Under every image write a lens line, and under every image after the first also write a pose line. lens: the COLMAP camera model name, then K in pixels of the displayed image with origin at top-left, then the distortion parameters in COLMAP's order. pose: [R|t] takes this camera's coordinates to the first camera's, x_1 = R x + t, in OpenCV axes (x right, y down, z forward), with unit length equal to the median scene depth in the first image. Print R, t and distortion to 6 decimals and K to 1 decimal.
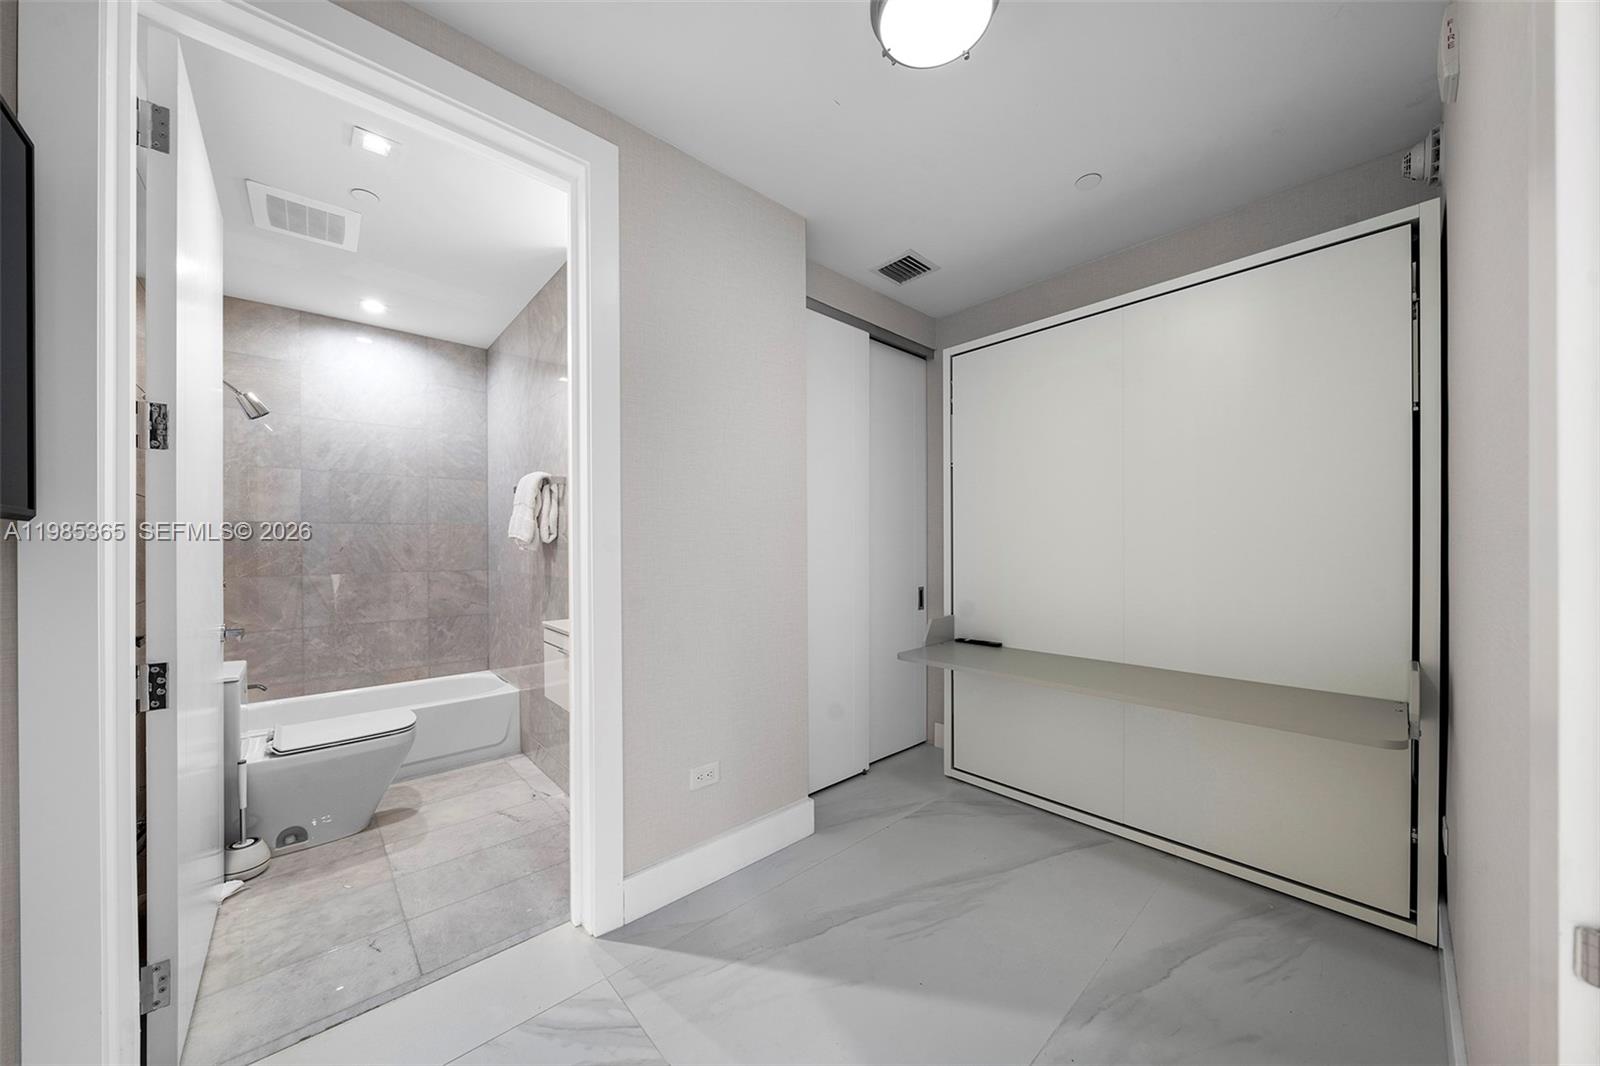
lens RADIAL K [[555.2, 0, 801.9], [0, 555.2, 540.6], [0, 0, 1]] dist [-0.007694, 0.000009]
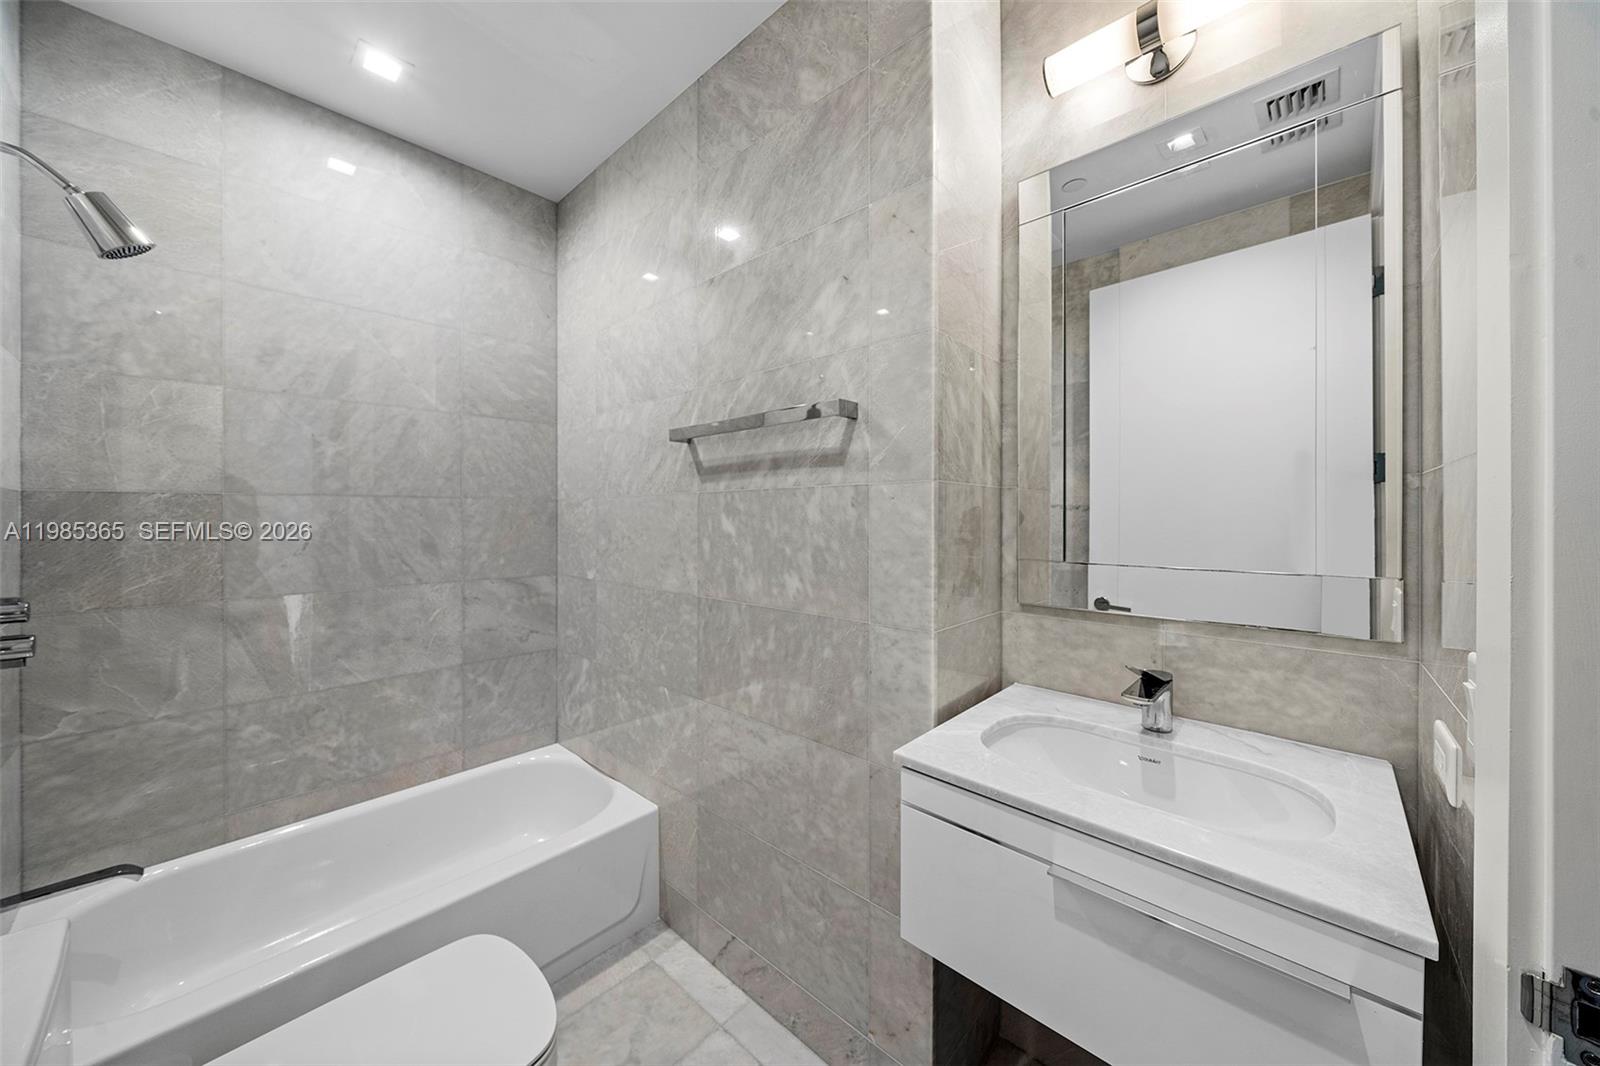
lens RADIAL K [[555.2, 0, 793.7], [0, 555.2, 510.0], [0, 0, 1]] dist [-0.007694, 0.000009]
pose [[0.996554, 0.003524, 0.082866, -0.403515], [-0.003520, 0.999994, -0.000197, -0.019052], [-0.082866, -0.000096, 0.996561, 0.429067]]
